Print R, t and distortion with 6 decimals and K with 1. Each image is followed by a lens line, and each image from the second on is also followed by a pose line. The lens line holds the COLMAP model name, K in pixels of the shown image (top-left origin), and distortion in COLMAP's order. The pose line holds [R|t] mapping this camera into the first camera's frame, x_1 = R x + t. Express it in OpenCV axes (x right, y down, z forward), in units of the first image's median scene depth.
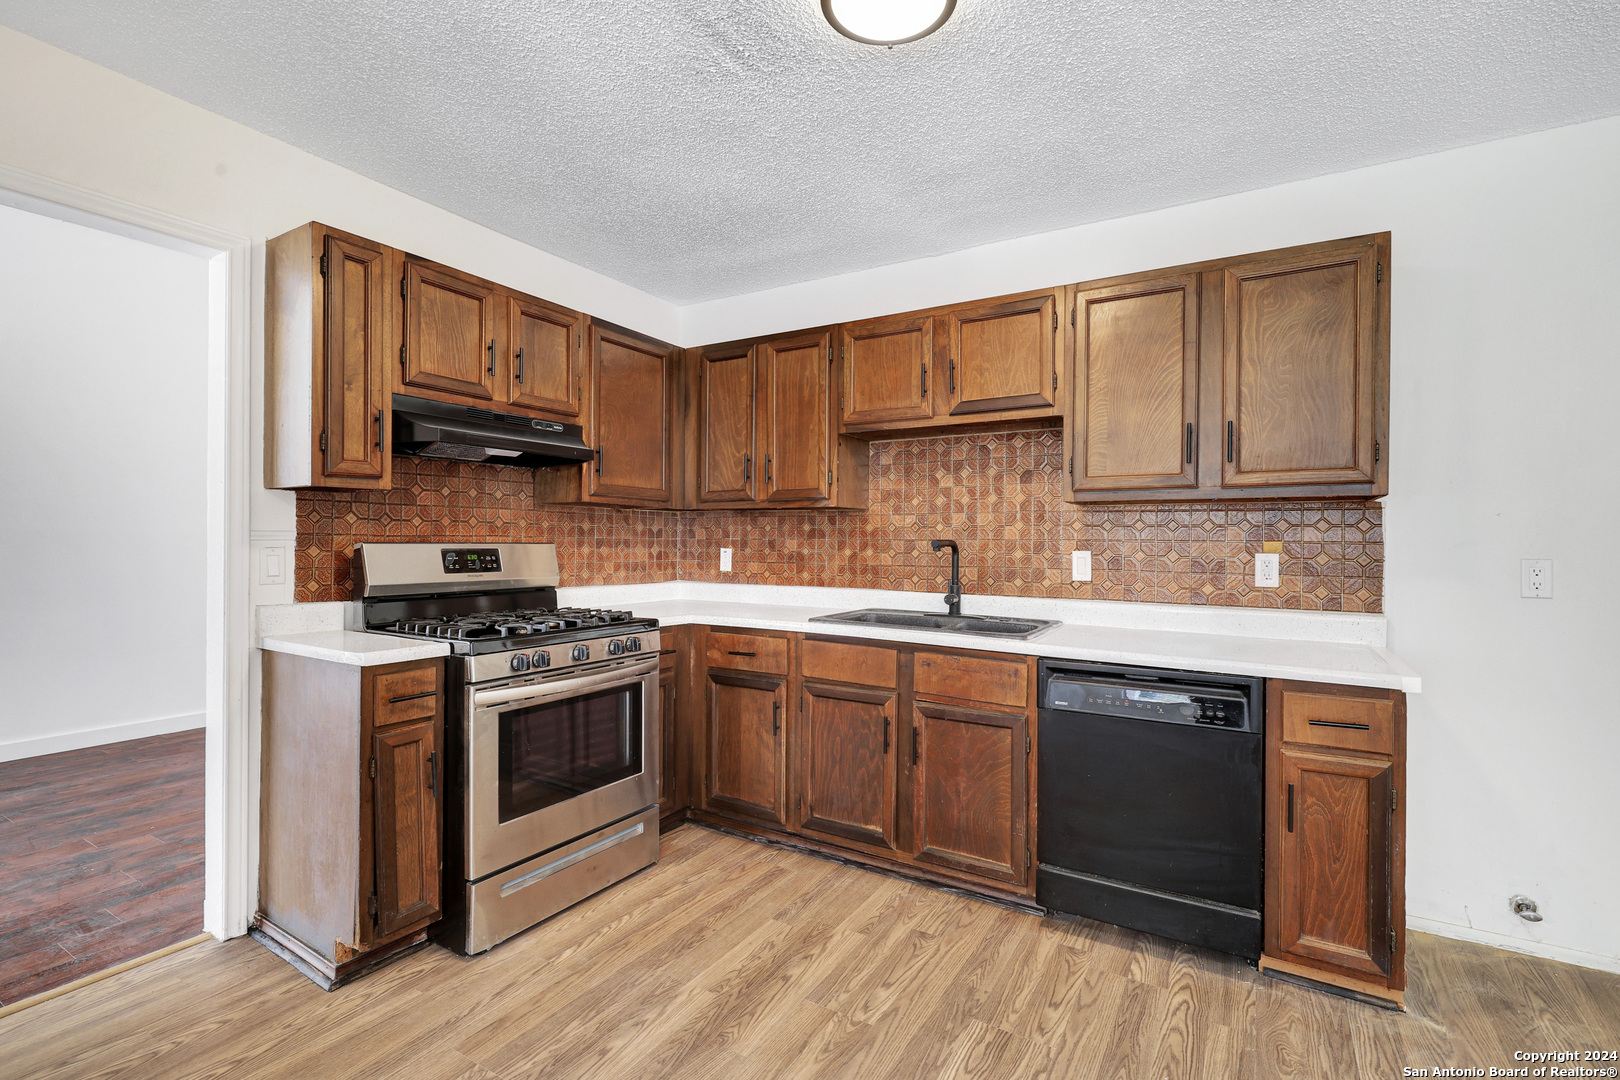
lens RADIAL K [[739.0, 0, 817.0], [0, 739.0, 539.0], [0, 0, 1]] dist [0.001451, -0.000040]
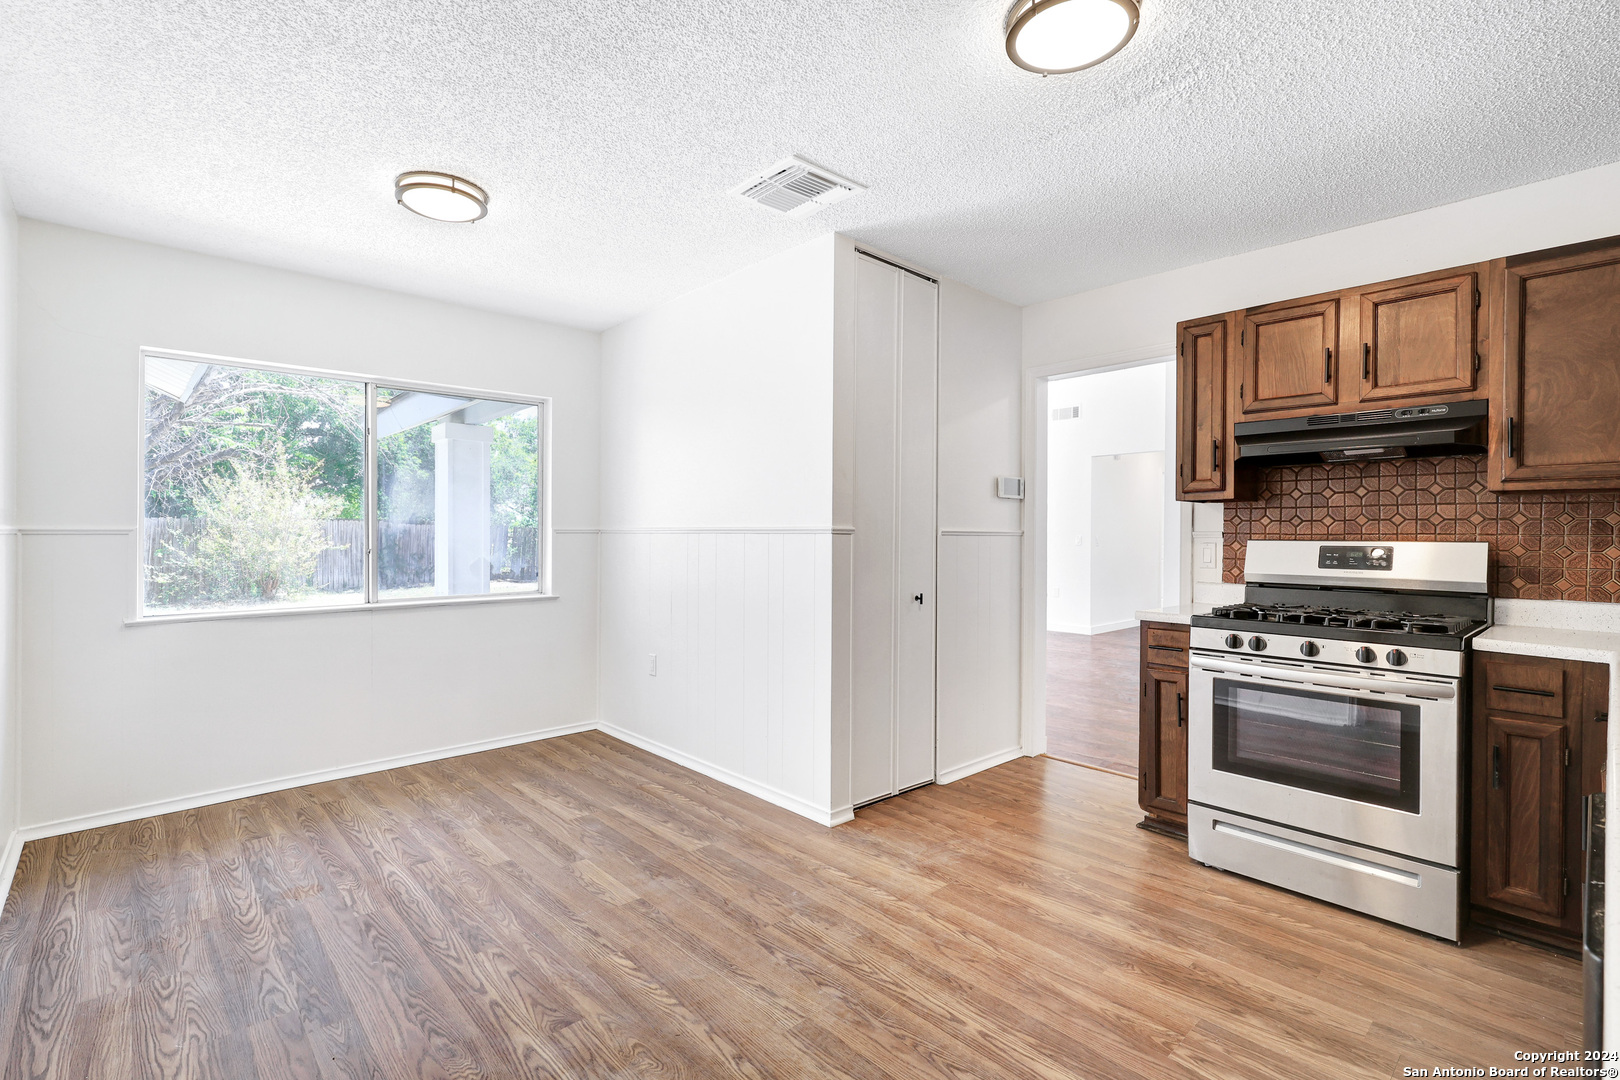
lens RADIAL K [[739.0, 0, 817.0], [0, 739.0, 539.0], [0, 0, 1]] dist [0.001451, -0.000040]
pose [[-0.278013, -0.000117, -0.960577, 0.849863], [-0.004947, 0.999987, 0.001310, 0.006171], [0.960564, 0.005116, -0.278010, 0.647725]]
